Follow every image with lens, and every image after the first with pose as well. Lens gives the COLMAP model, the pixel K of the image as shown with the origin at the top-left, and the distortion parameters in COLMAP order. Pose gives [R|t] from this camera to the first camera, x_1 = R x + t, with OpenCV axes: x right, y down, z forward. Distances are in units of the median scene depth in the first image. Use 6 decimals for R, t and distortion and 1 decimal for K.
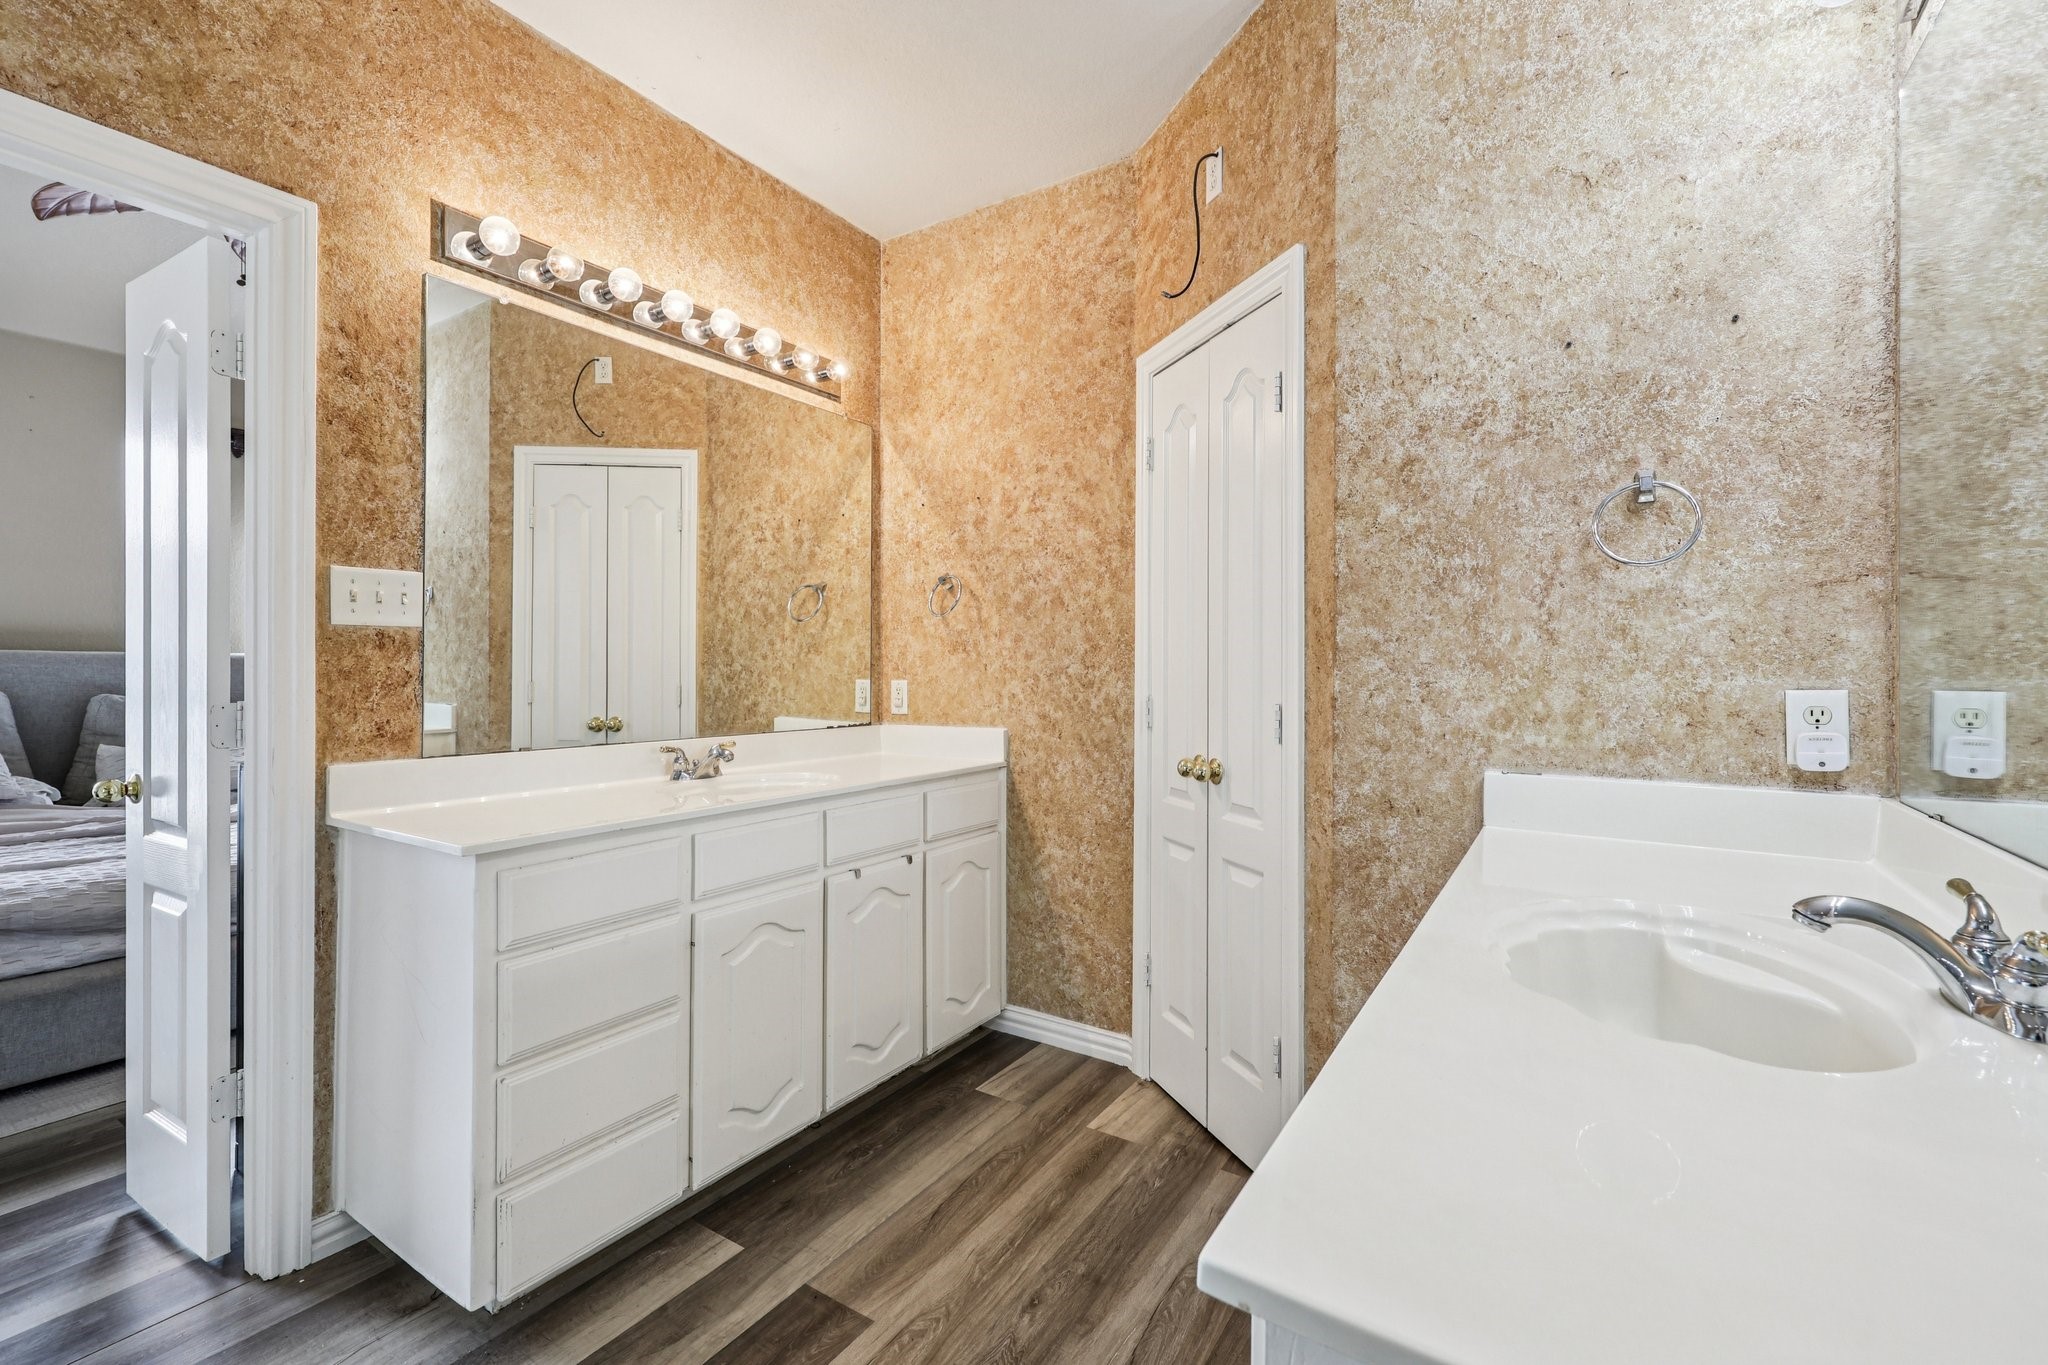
lens RADIAL K [[868.8, 0, 1023.7], [0, 868.8, 662.4], [0, 0, 1]] dist [0.001384, 0.000512]
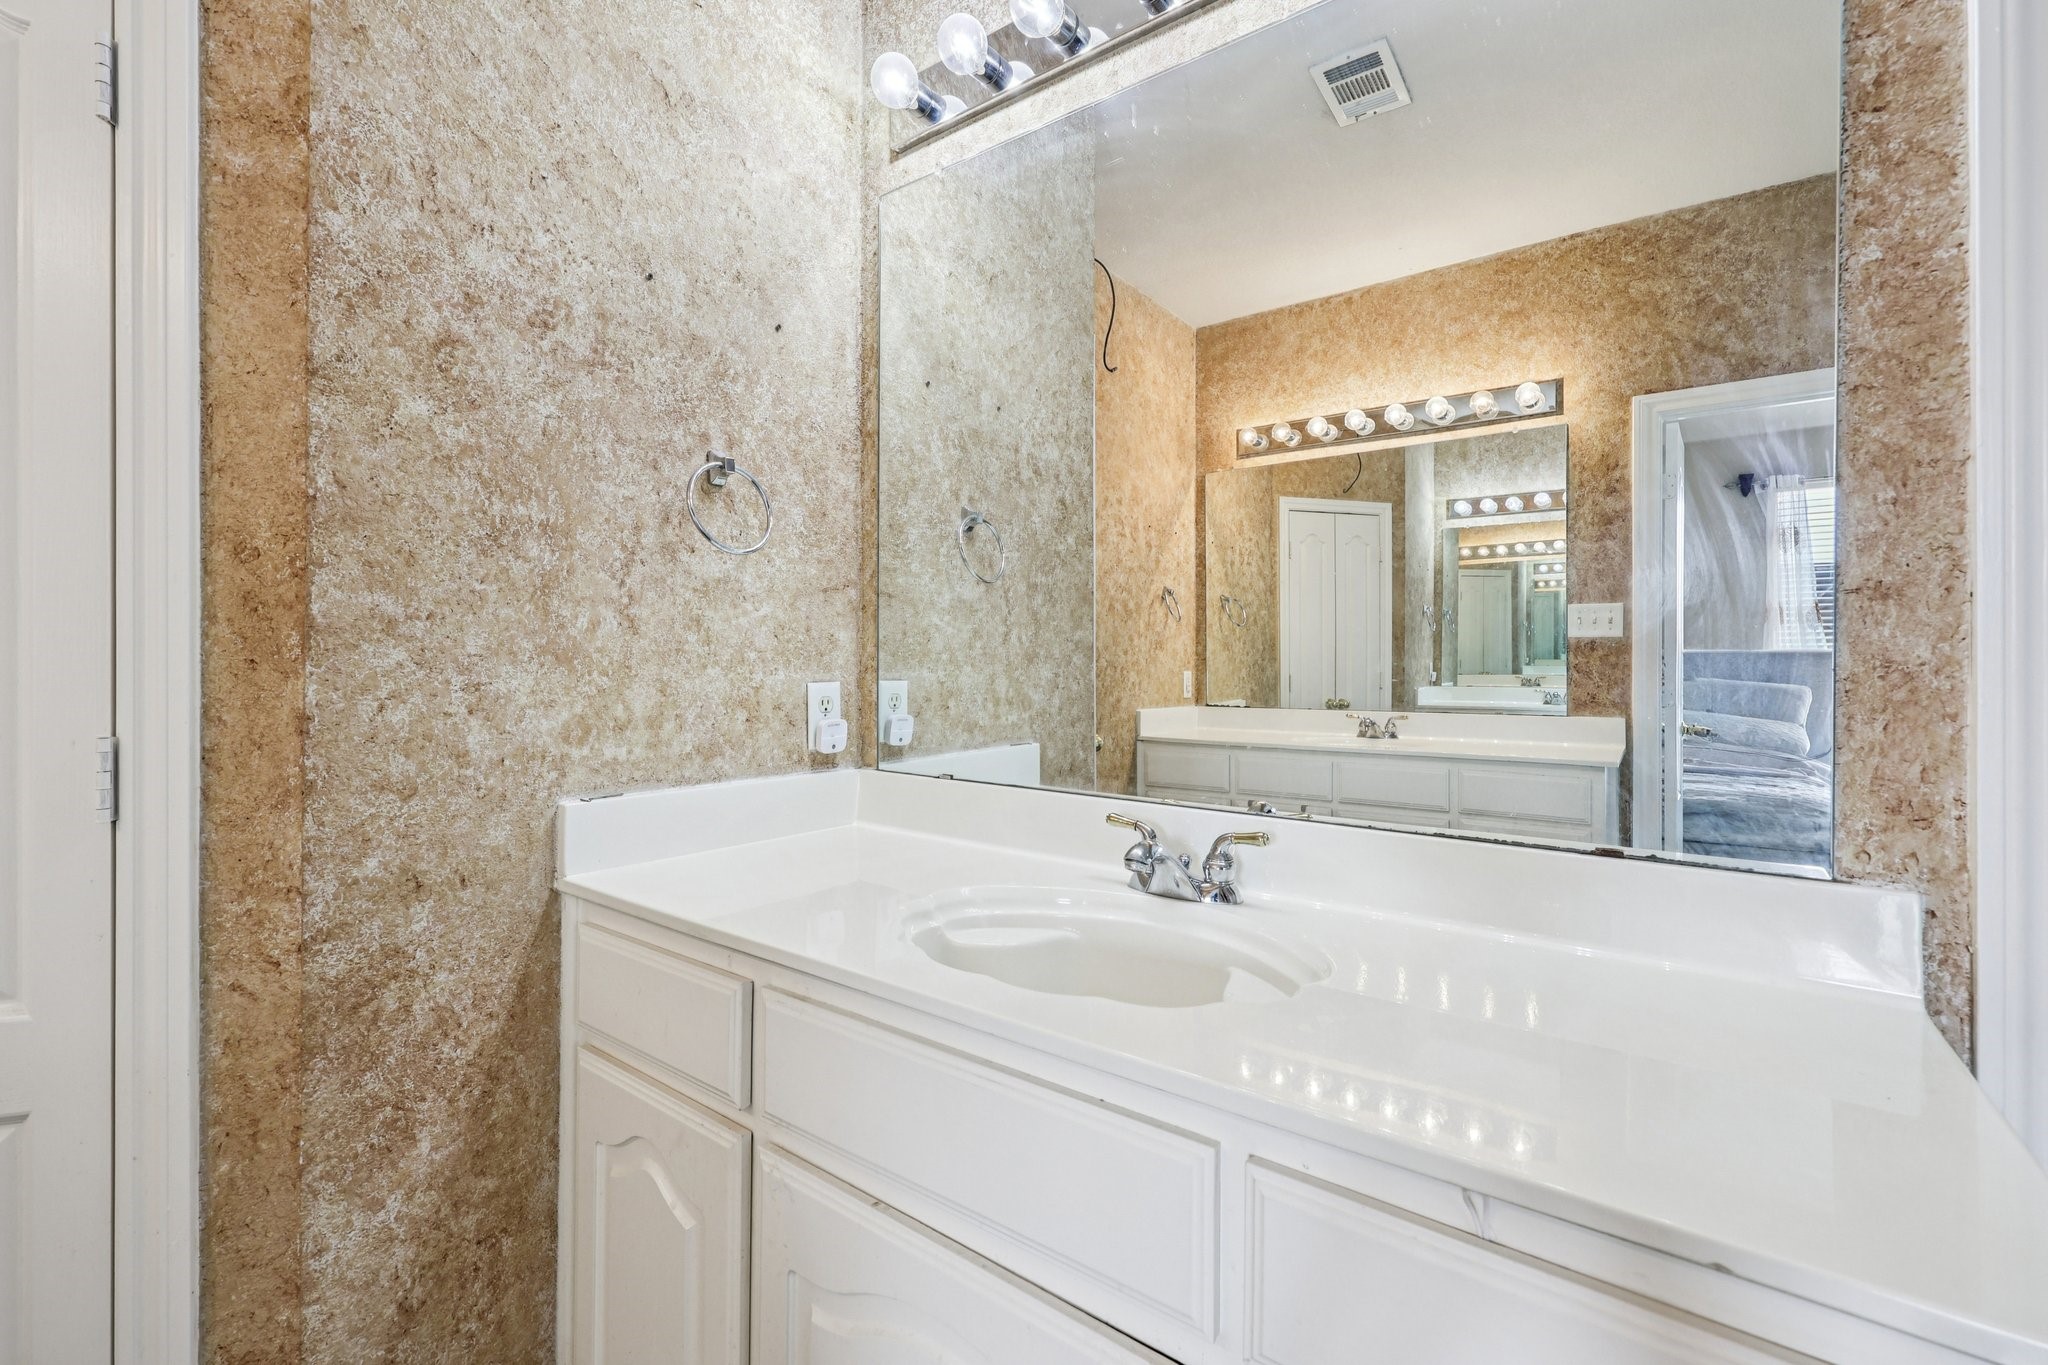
lens RADIAL K [[868.8, 0, 1023.7], [0, 868.8, 662.4], [0, 0, 1]] dist [0.001384, 0.000512]
pose [[0.064264, 0.000859, 0.997933, -0.180077], [-0.009759, 0.999952, -0.000232, 0.002789], [-0.997885, -0.009724, 0.064270, 0.566702]]
